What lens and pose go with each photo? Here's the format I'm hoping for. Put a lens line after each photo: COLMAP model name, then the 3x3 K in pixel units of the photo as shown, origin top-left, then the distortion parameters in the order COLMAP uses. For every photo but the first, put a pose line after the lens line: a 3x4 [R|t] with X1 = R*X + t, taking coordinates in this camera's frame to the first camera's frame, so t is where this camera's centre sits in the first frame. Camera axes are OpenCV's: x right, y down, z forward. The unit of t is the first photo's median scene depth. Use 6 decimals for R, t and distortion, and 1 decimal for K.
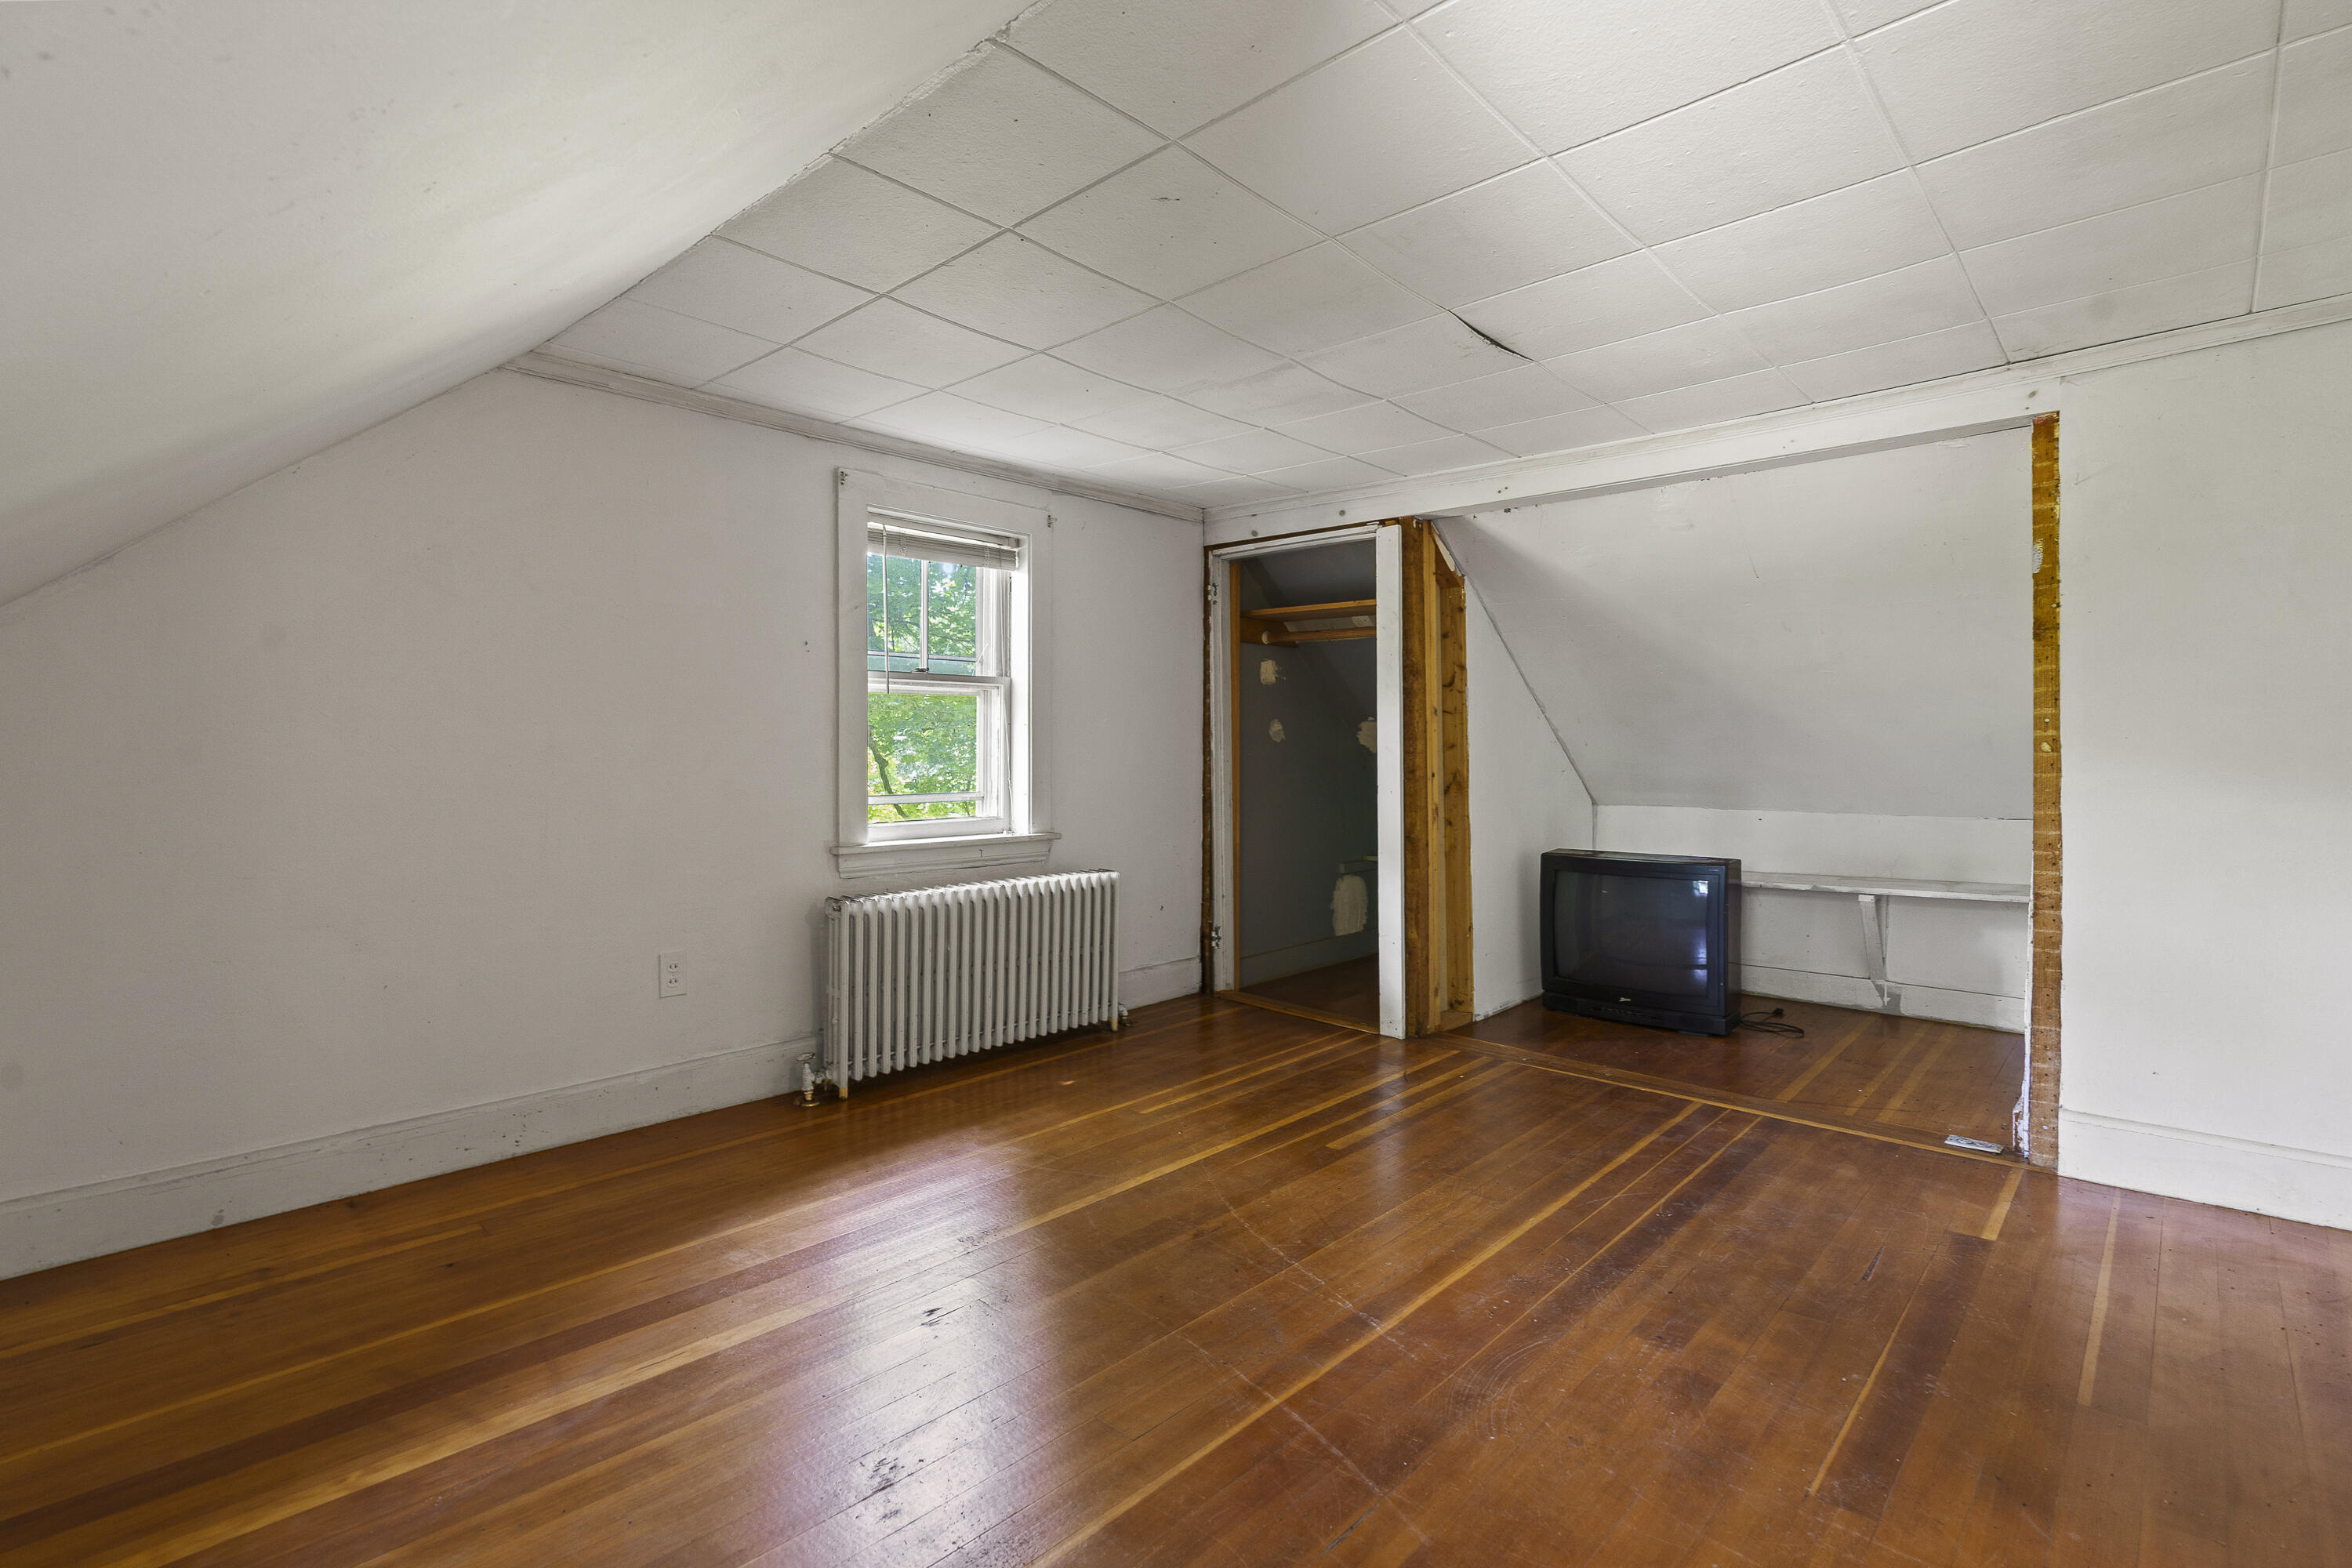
lens RADIAL K [[1085.8, 0, 1179.4], [0, 1085.8, 776.0], [0, 0, 1]] dist [-0.006925, 0.002288]
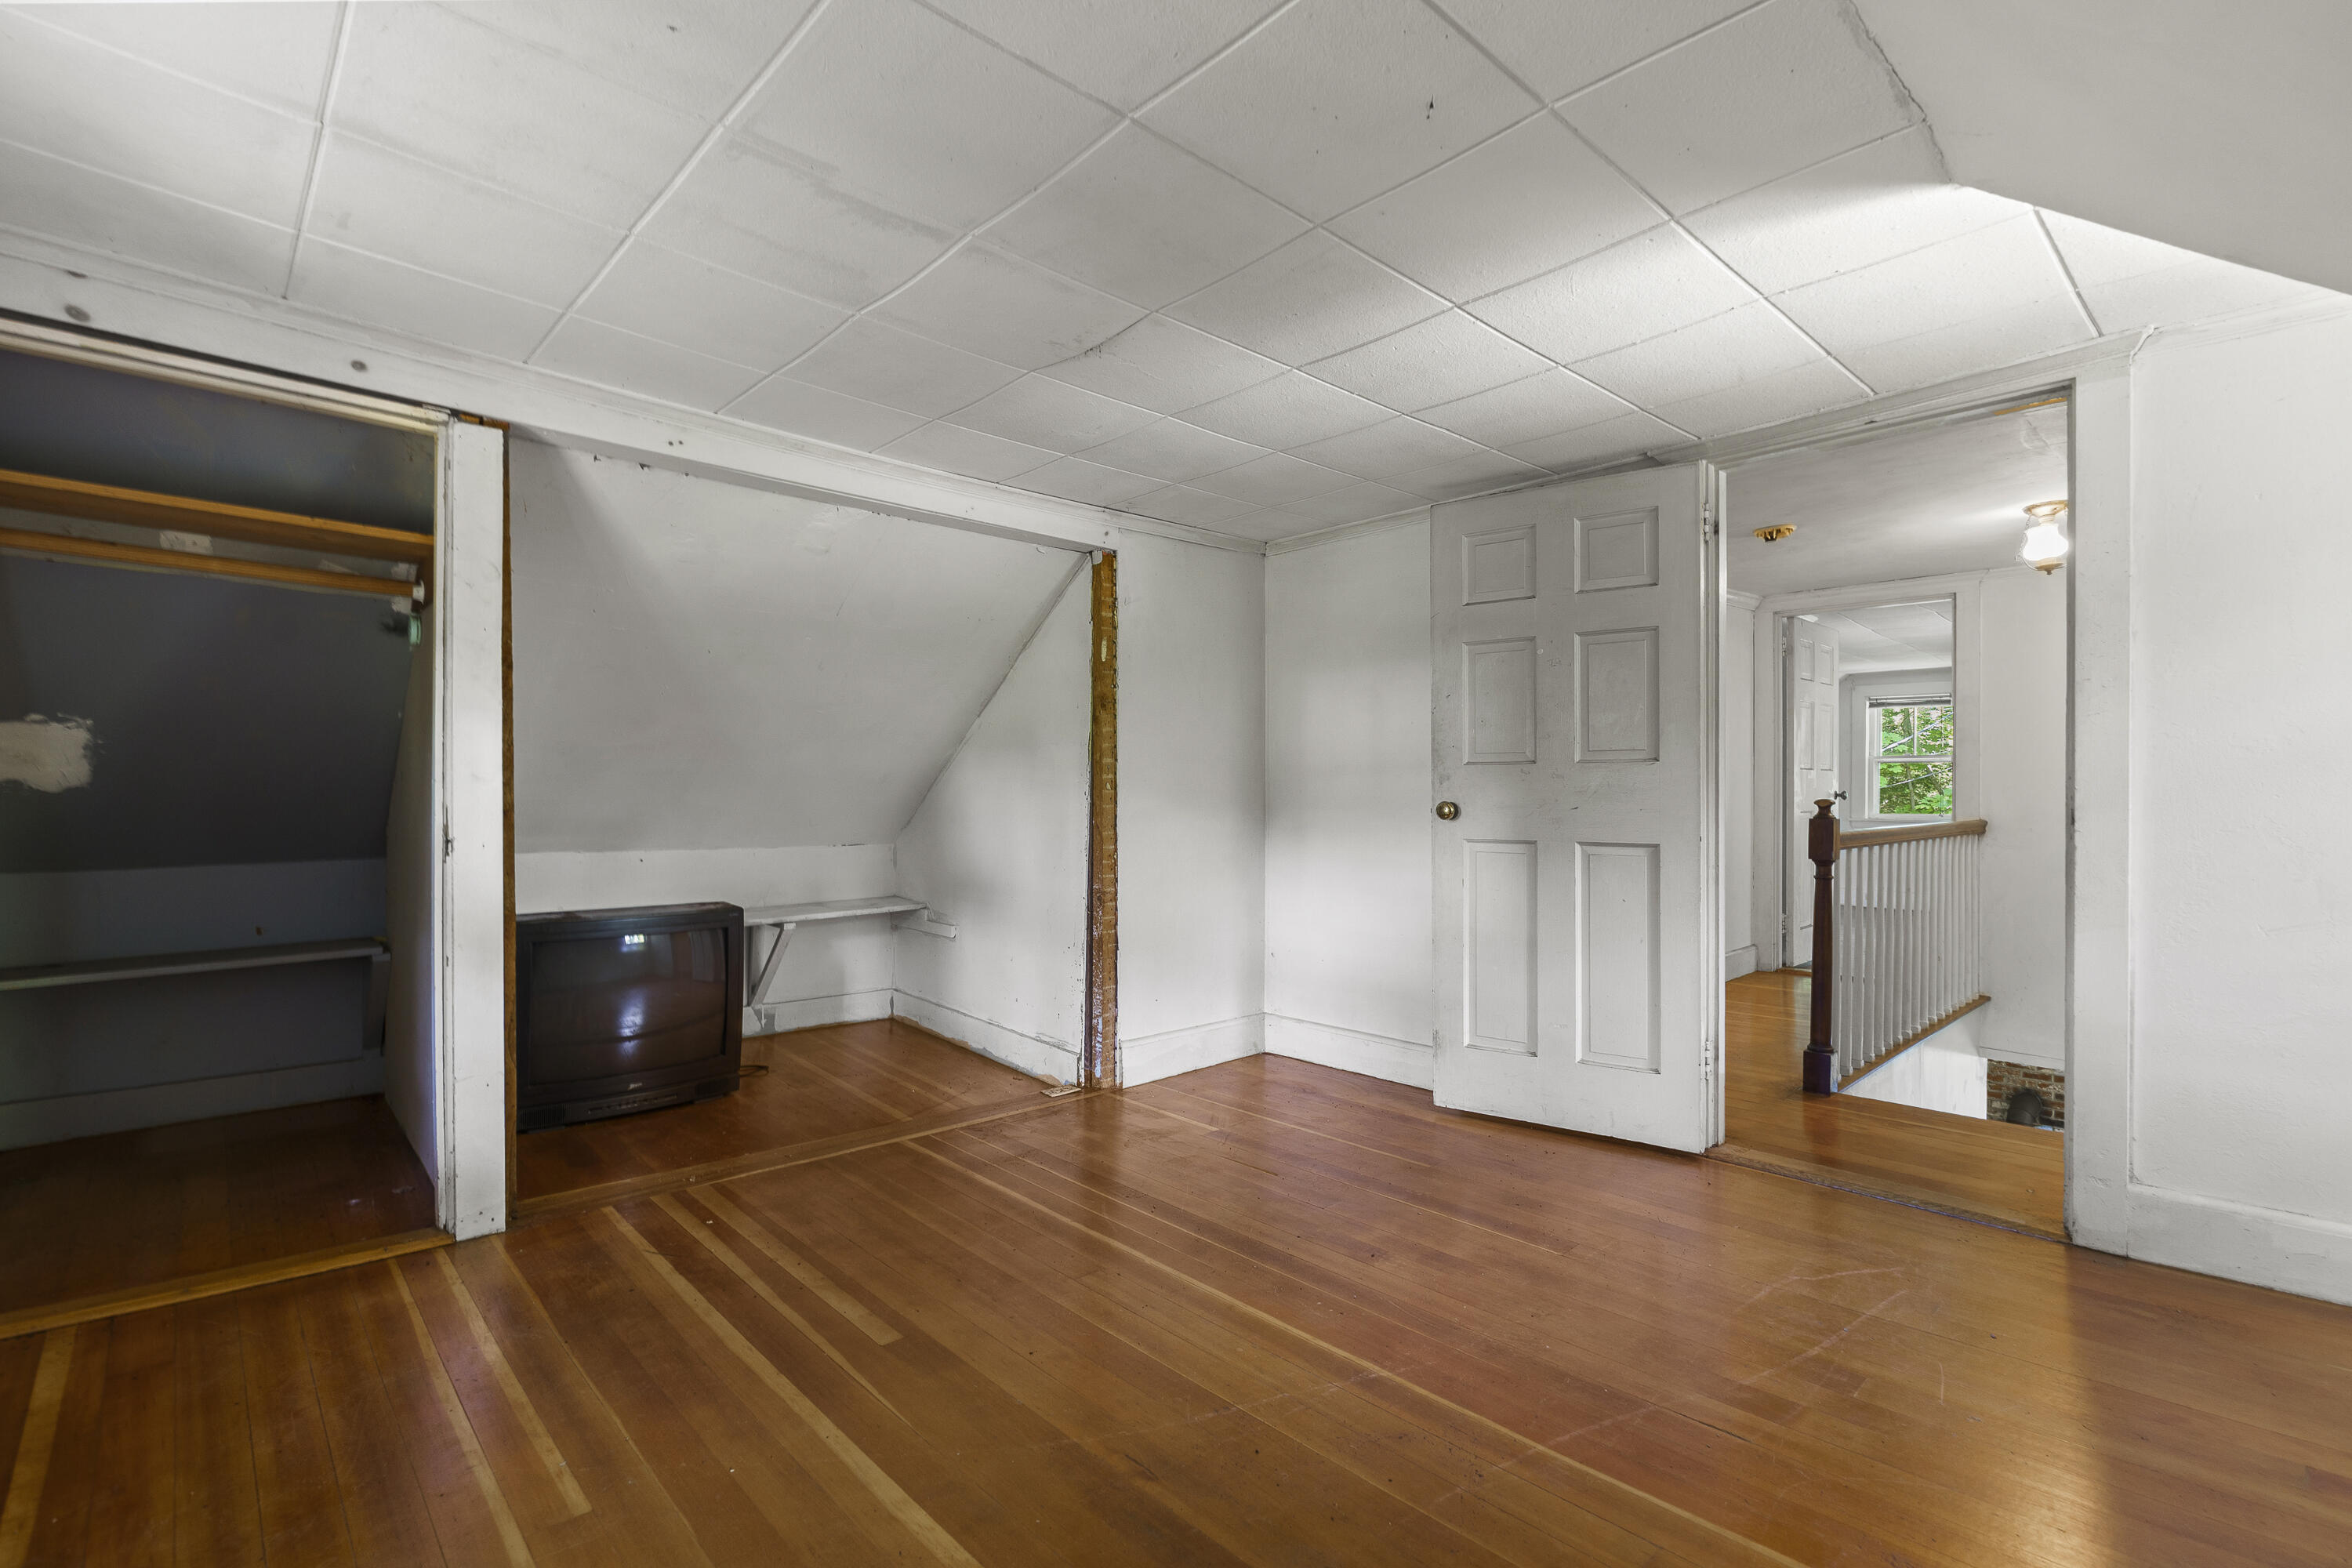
lens RADIAL K [[1085.8, 0, 1176.5], [0, 1085.8, 788.6], [0, 0, 1]] dist [-0.006925, 0.002288]
pose [[0.073513, 0.006568, 0.997273, -0.592332], [0.015831, 0.999845, -0.007752, -0.011178], [-0.997169, 0.016358, 0.073398, 0.806167]]
